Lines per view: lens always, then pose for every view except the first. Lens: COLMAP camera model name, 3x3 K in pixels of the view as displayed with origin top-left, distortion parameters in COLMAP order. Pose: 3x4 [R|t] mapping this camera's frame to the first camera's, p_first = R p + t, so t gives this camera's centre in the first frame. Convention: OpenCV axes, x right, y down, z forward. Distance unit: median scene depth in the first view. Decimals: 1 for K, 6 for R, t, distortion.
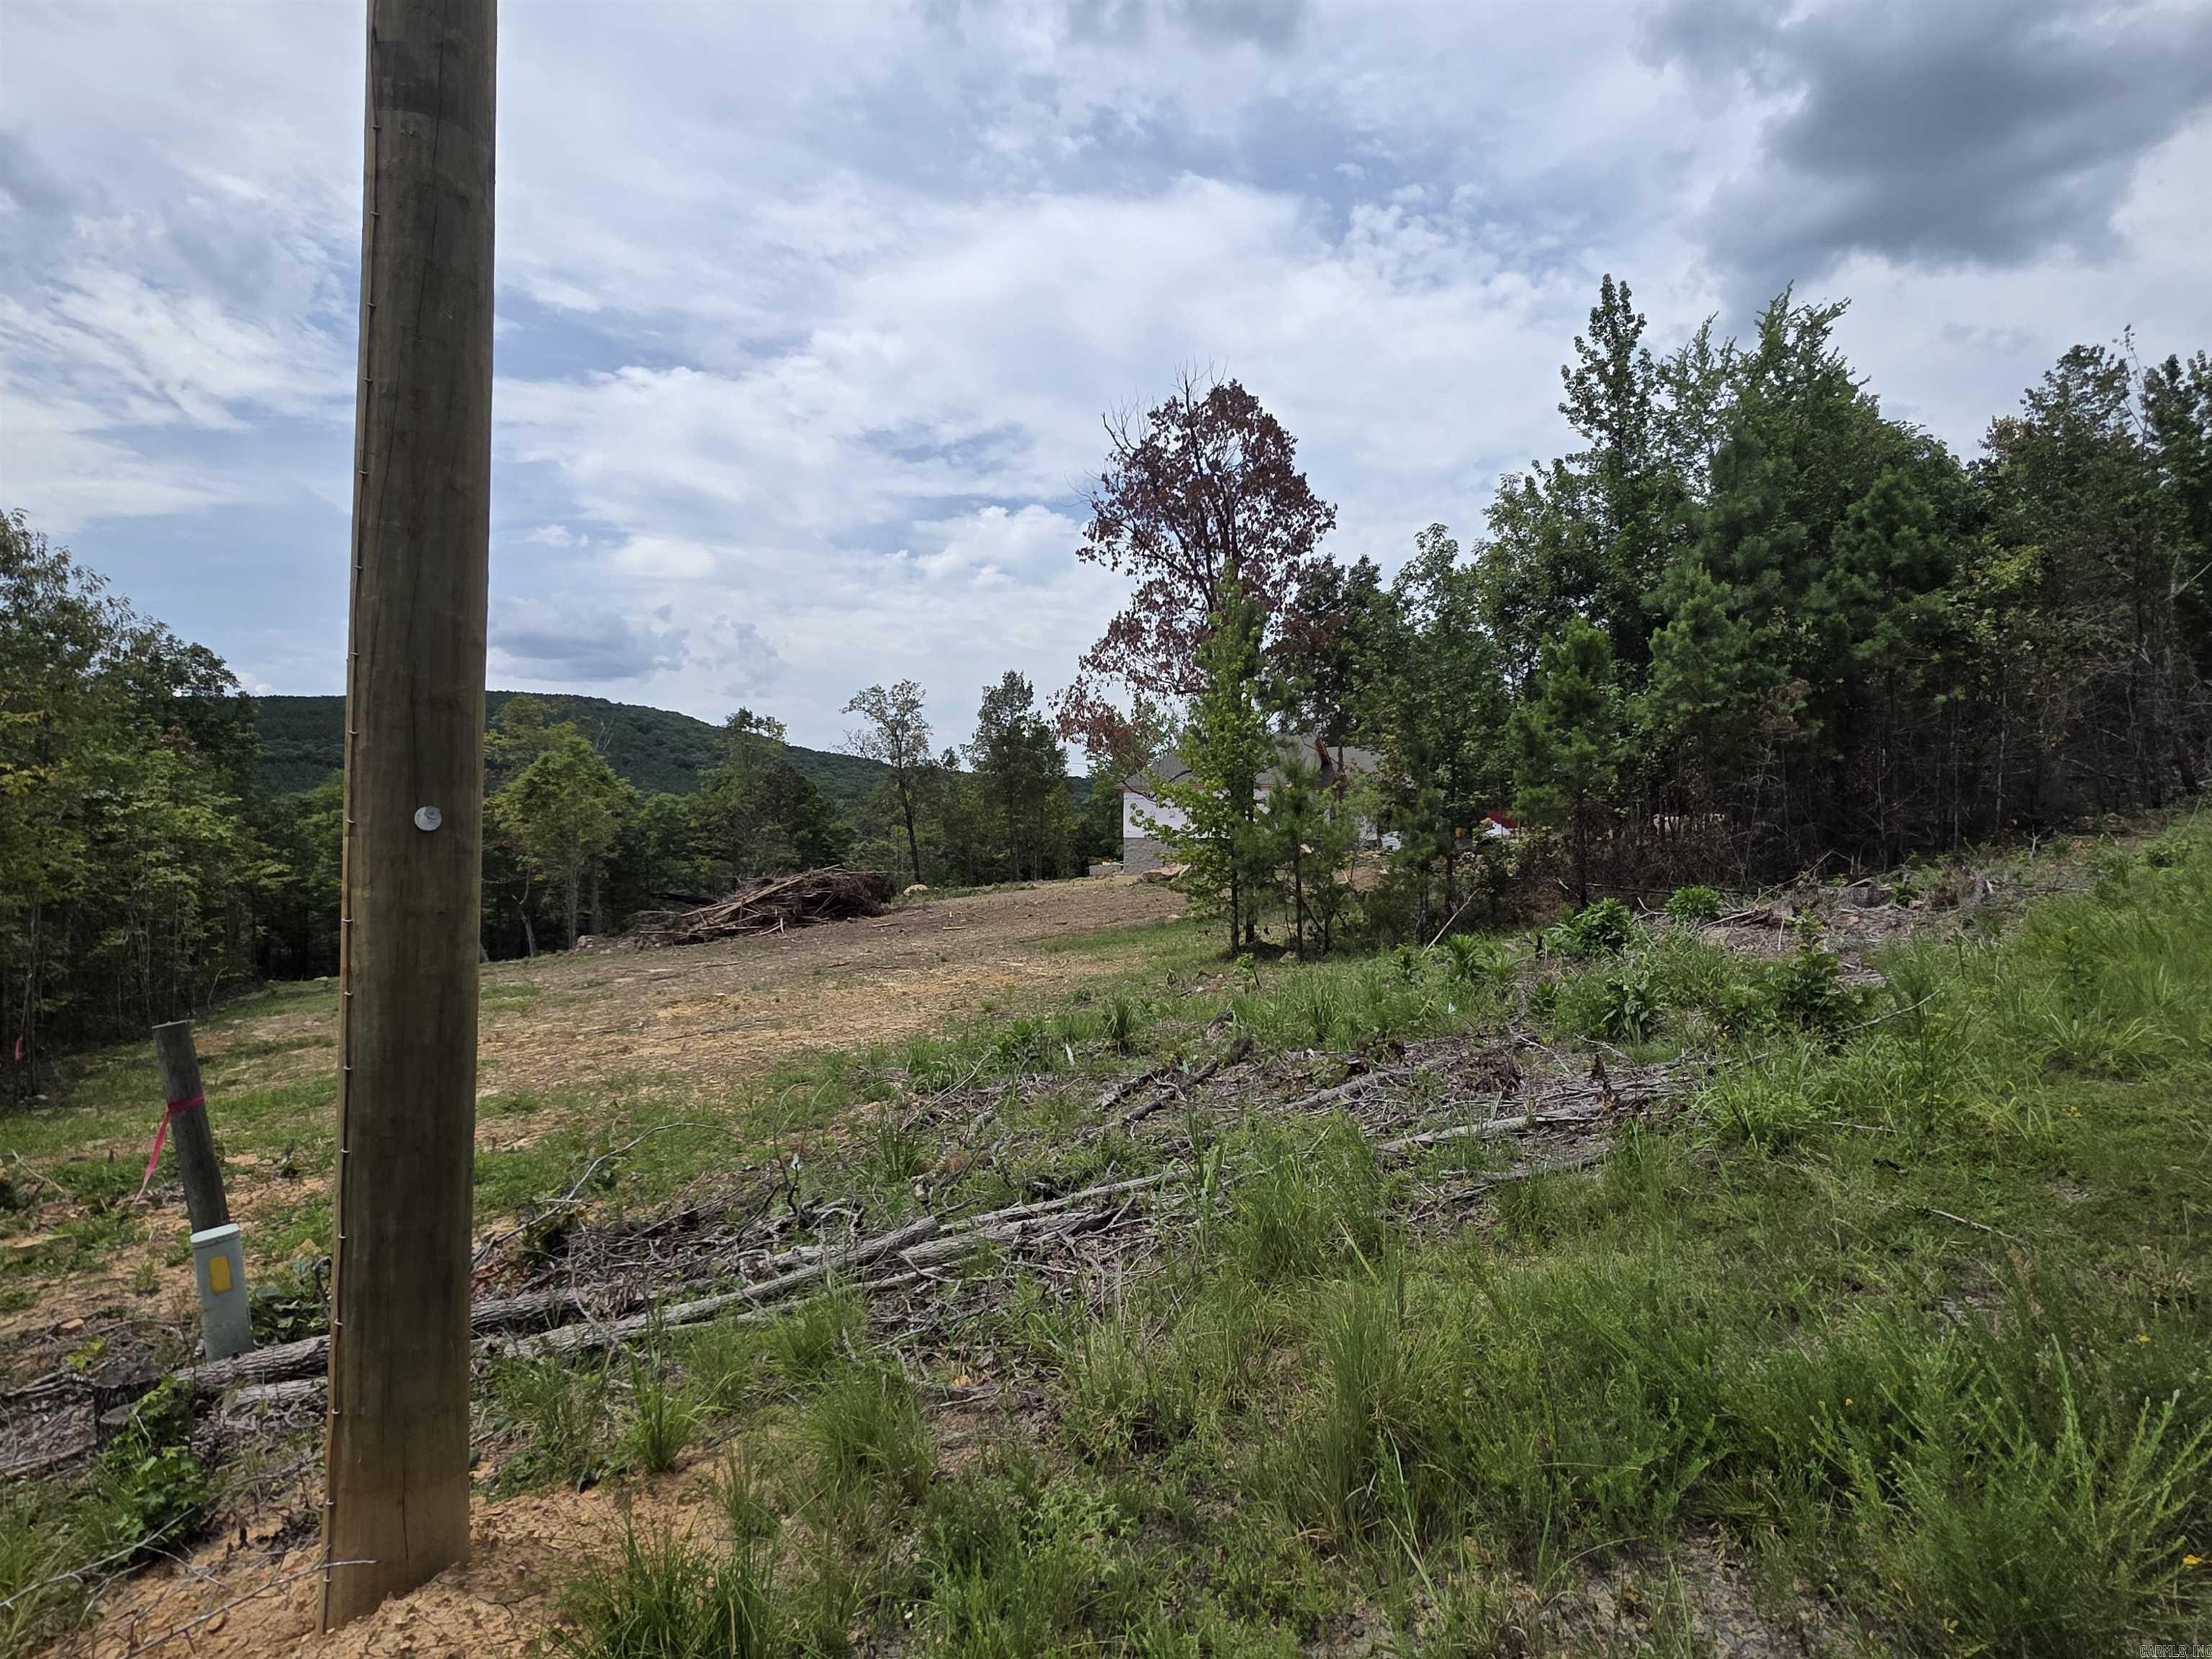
lens RADIAL K [[1134.3, 0, 1108.5], [0, 1134.3, 832.6], [0, 0, 1]] dist [0.004511, -0.001381]
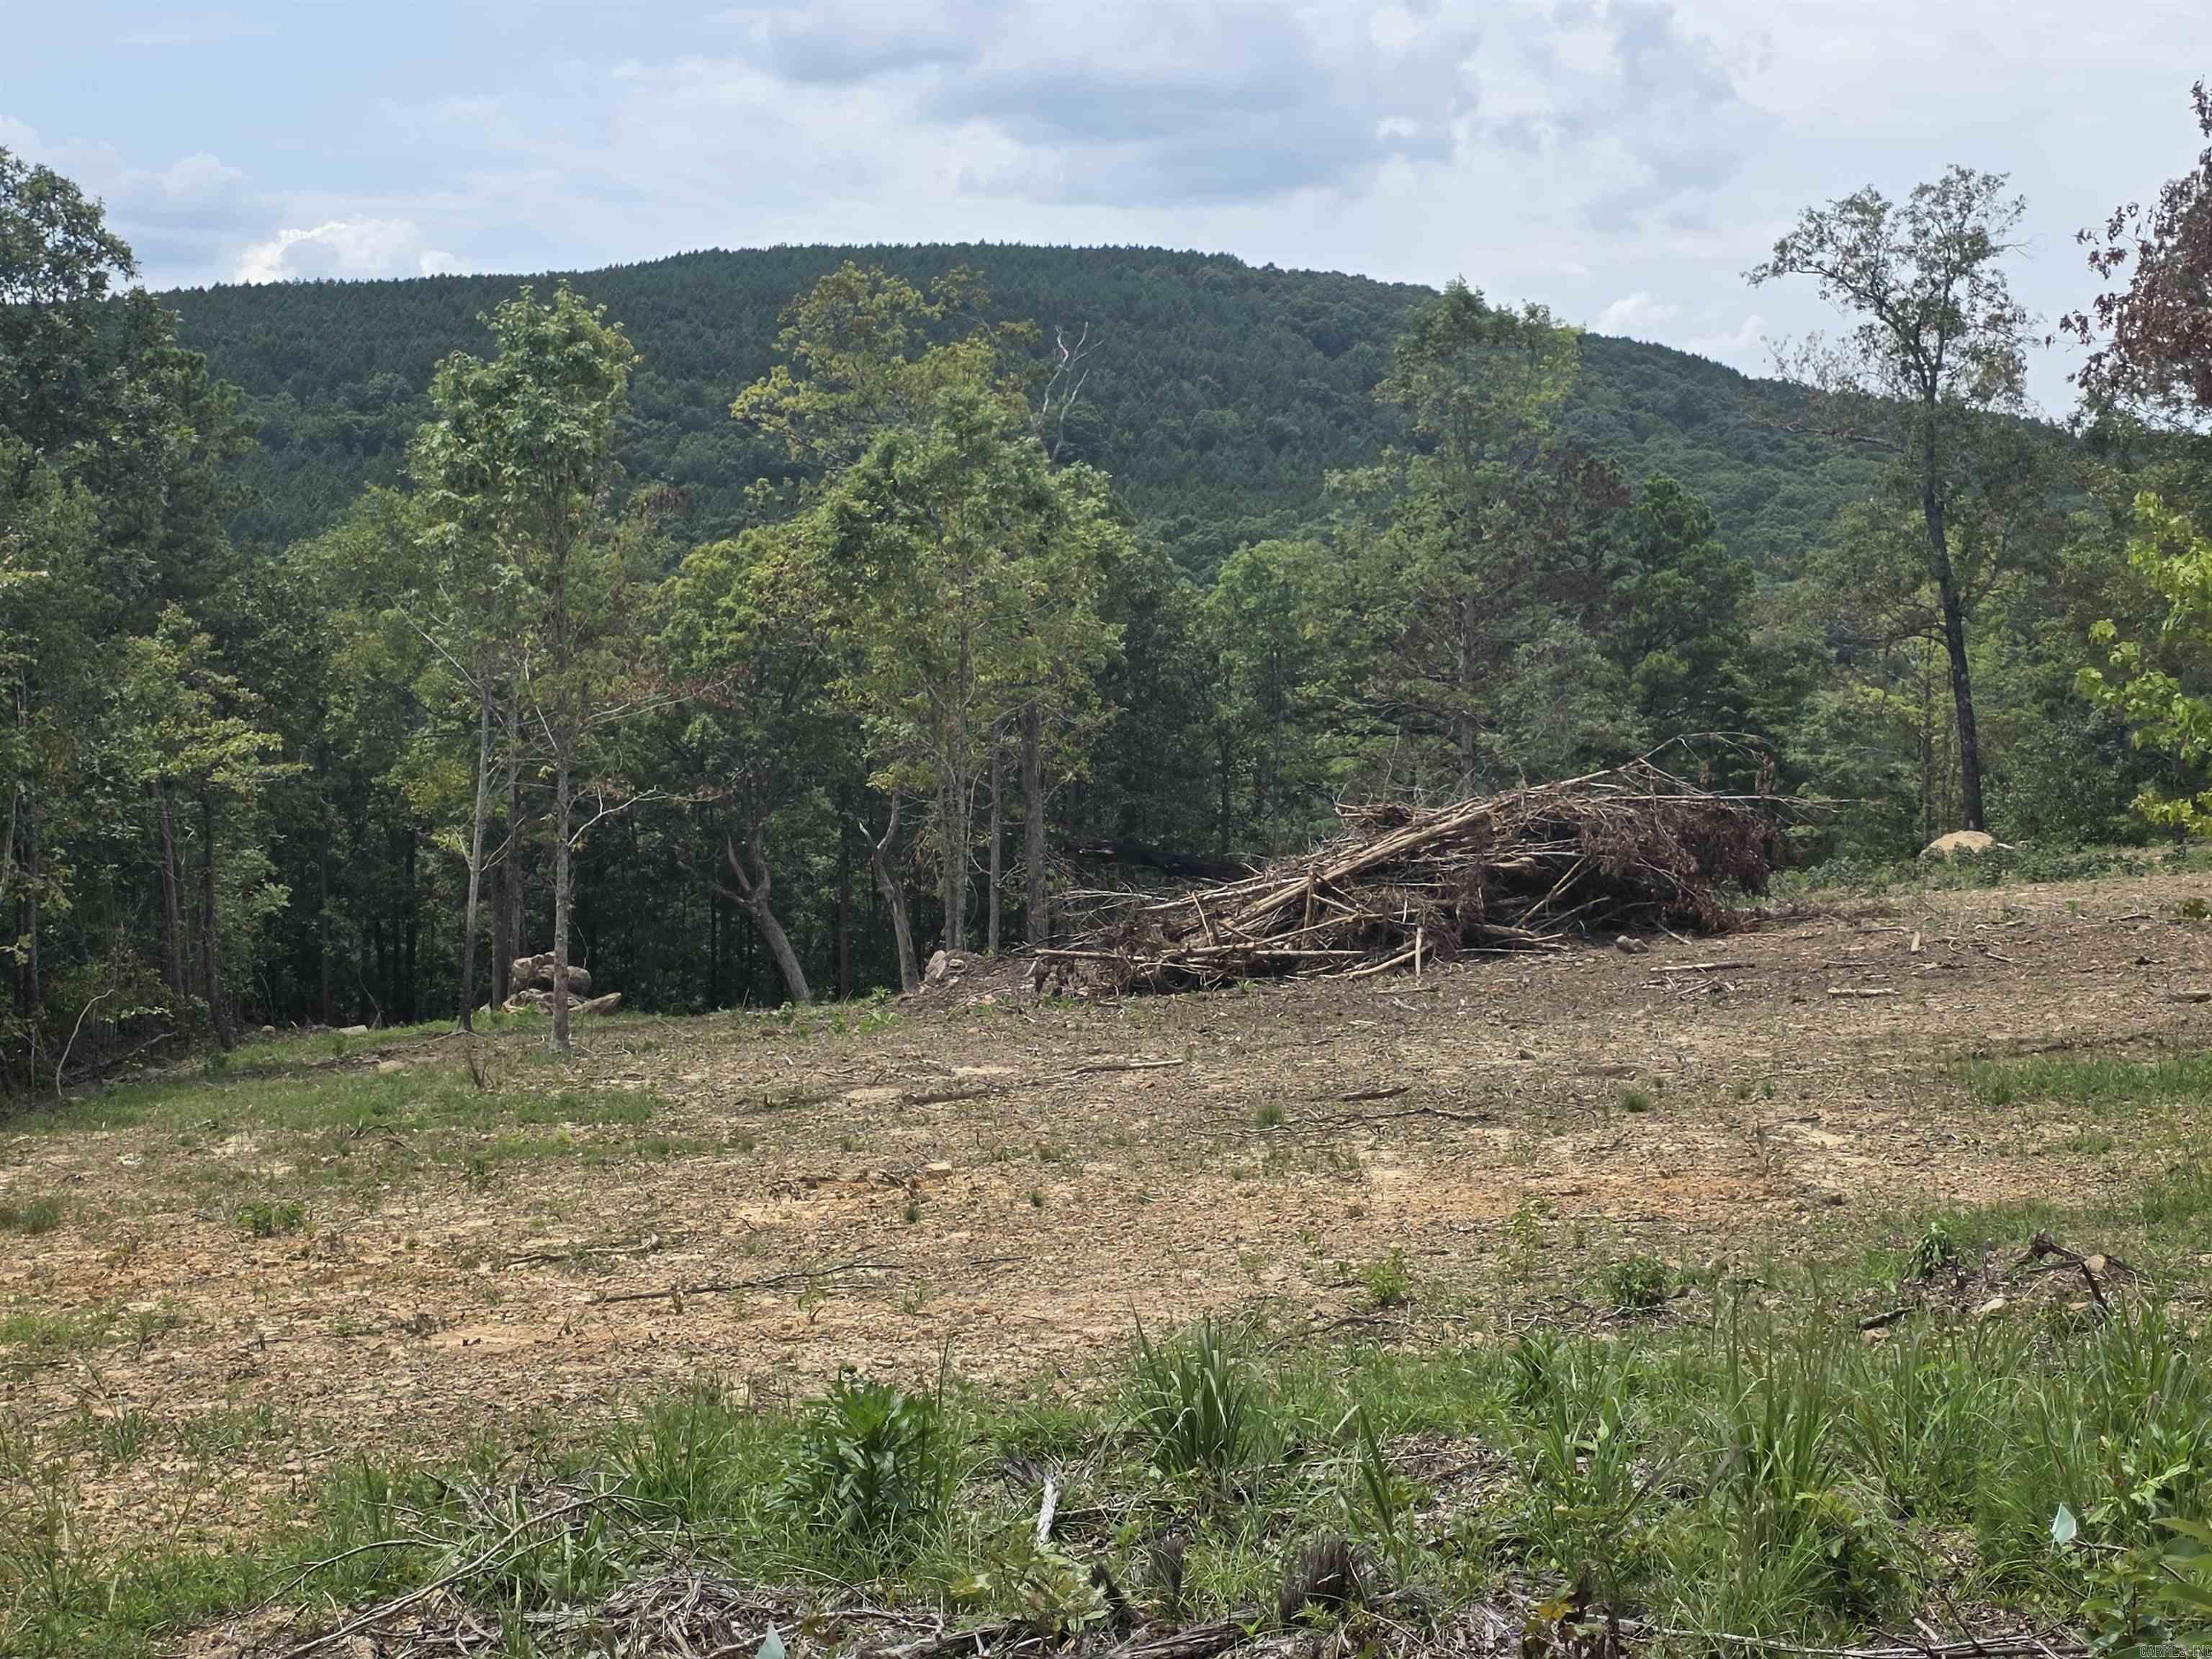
lens RADIAL K [[3559.1, 0, 1123.2], [0, 3559.1, 833.5], [0, 0, 1]] dist [0.112151, 0.000000]
pose [[0.901905, 0.032064, -0.430742, 0.226141], [-0.009919, 0.998515, 0.053558, -0.020389], [0.431820, -0.044032, 0.900885, 0.083345]]
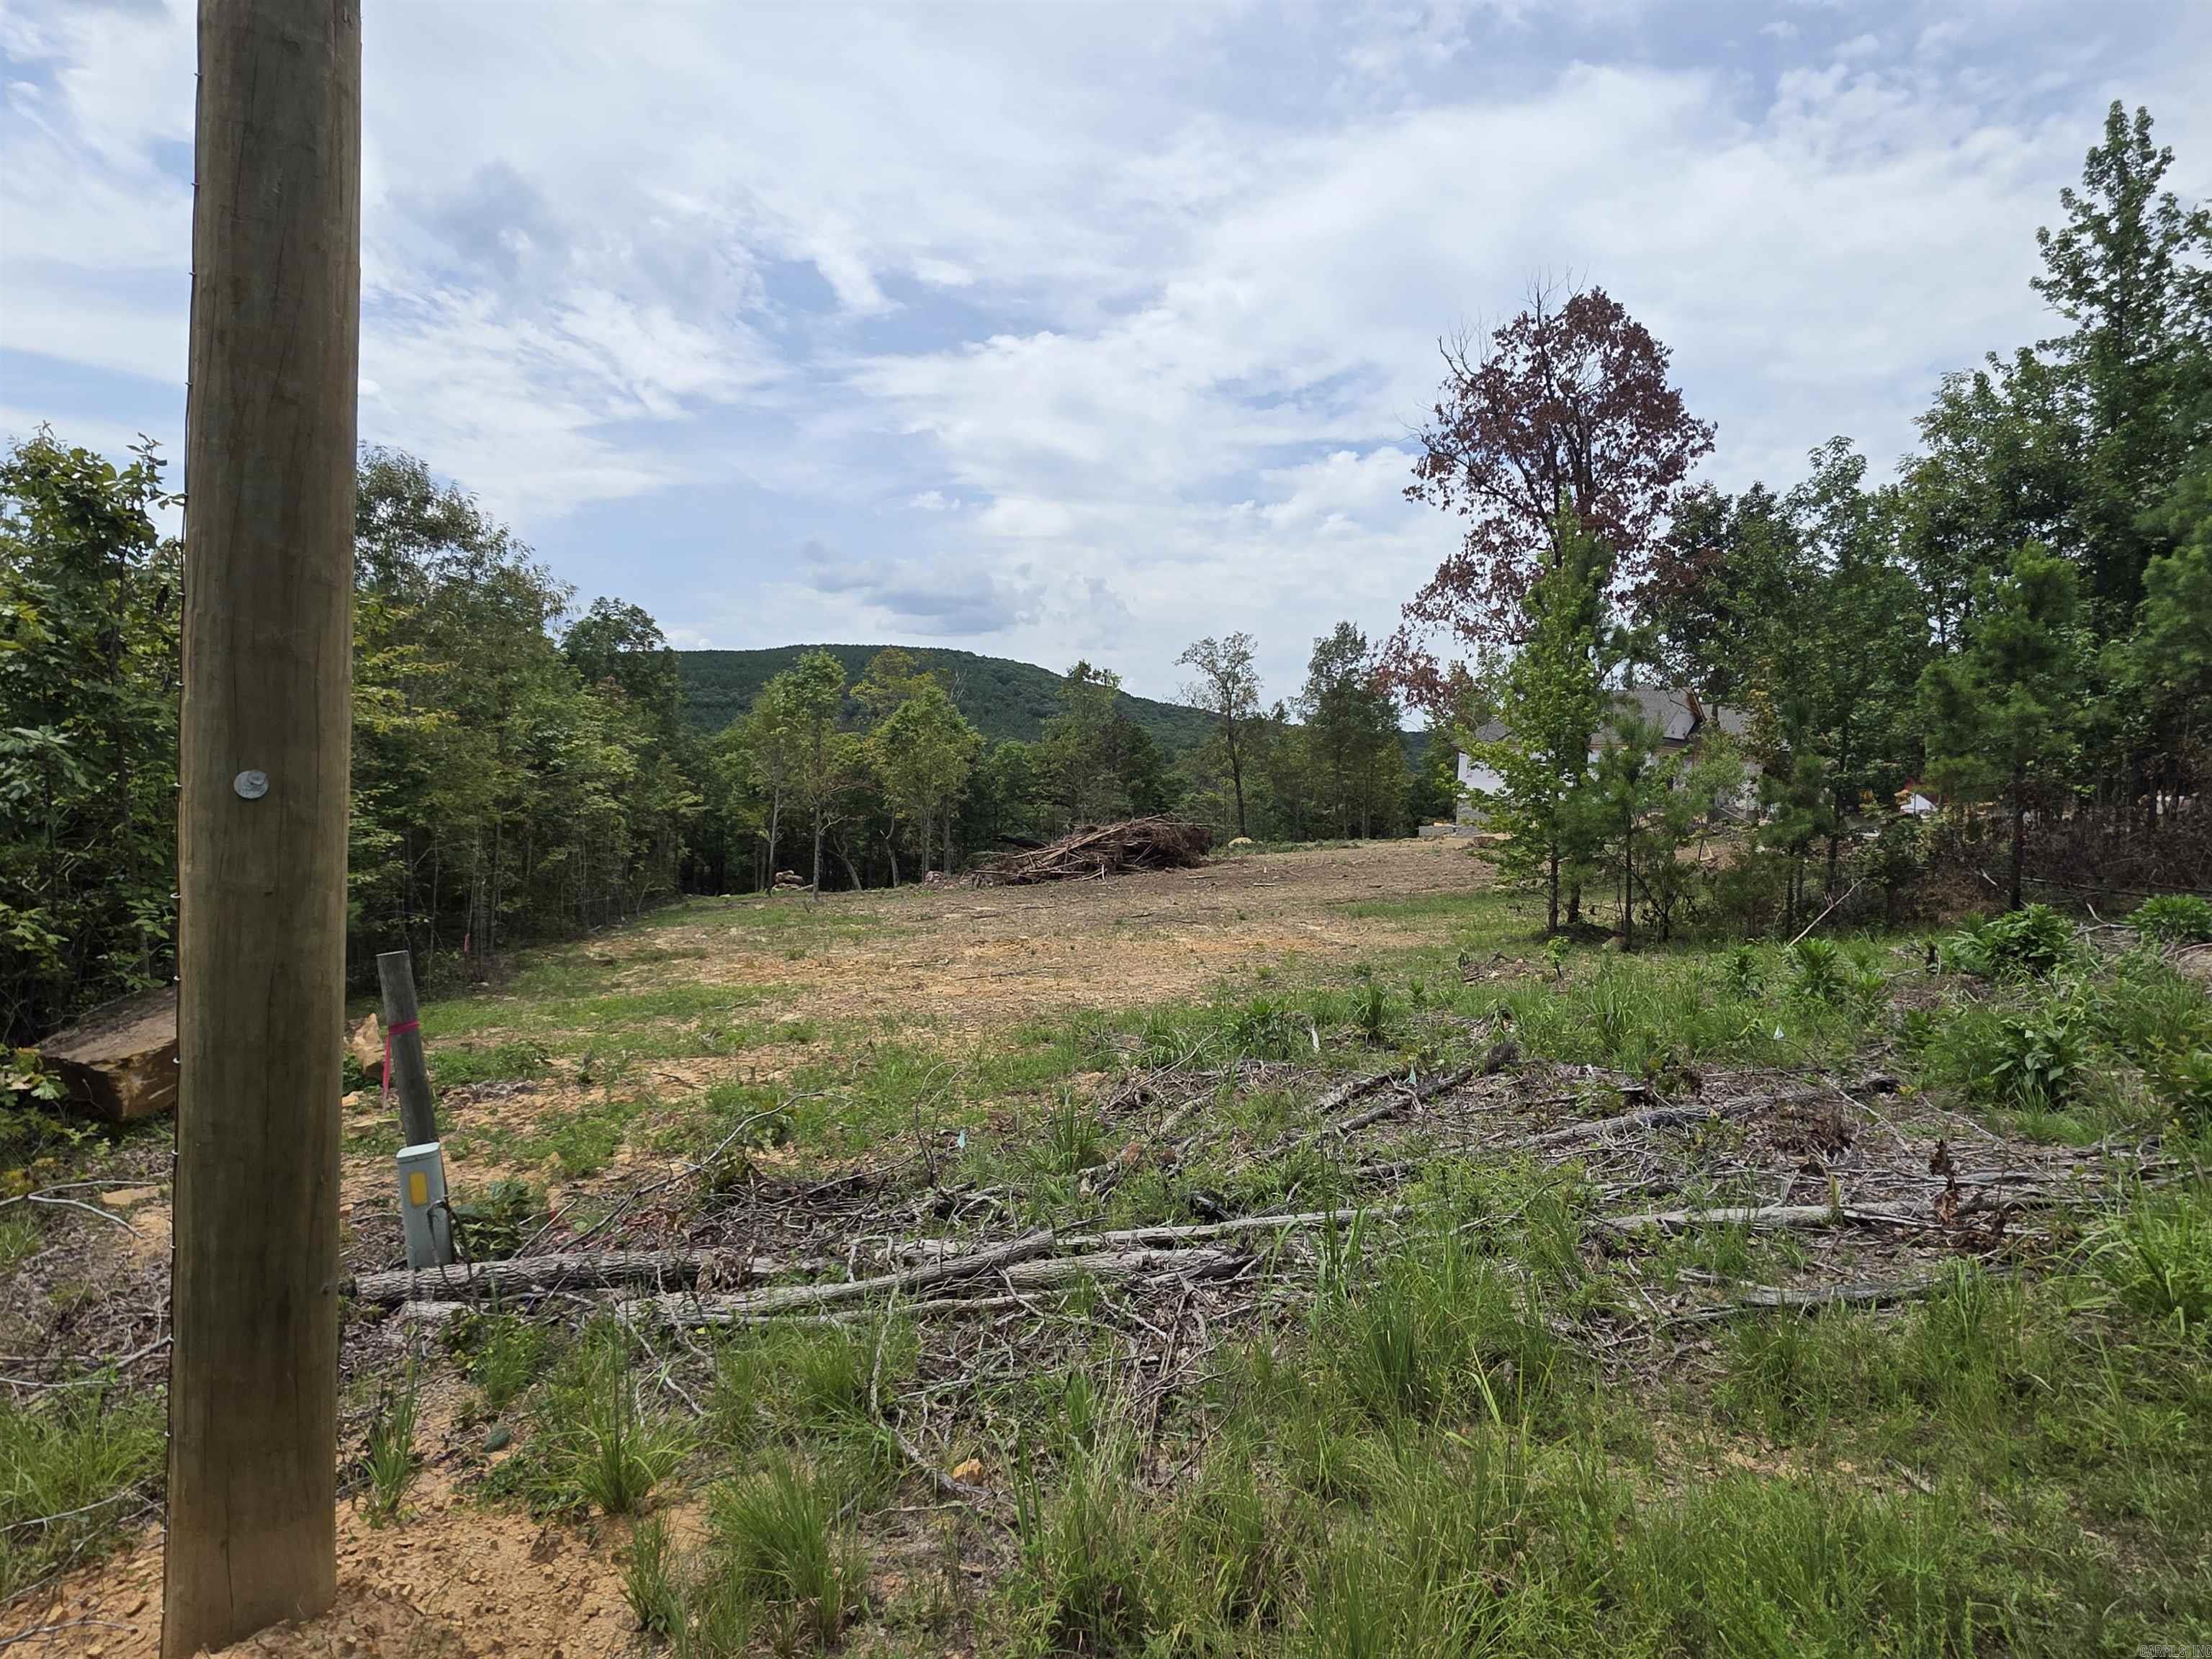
lens RADIAL K [[1134.3, 0, 1106.3], [0, 1134.3, 834.5], [0, 0, 1]] dist [0.004511, -0.001381]
pose [[0.956028, 0.044358, -0.289901, 0.034920], [-0.031808, 0.998347, 0.047860, -0.004619], [0.291545, -0.036534, 0.955859, 0.045292]]
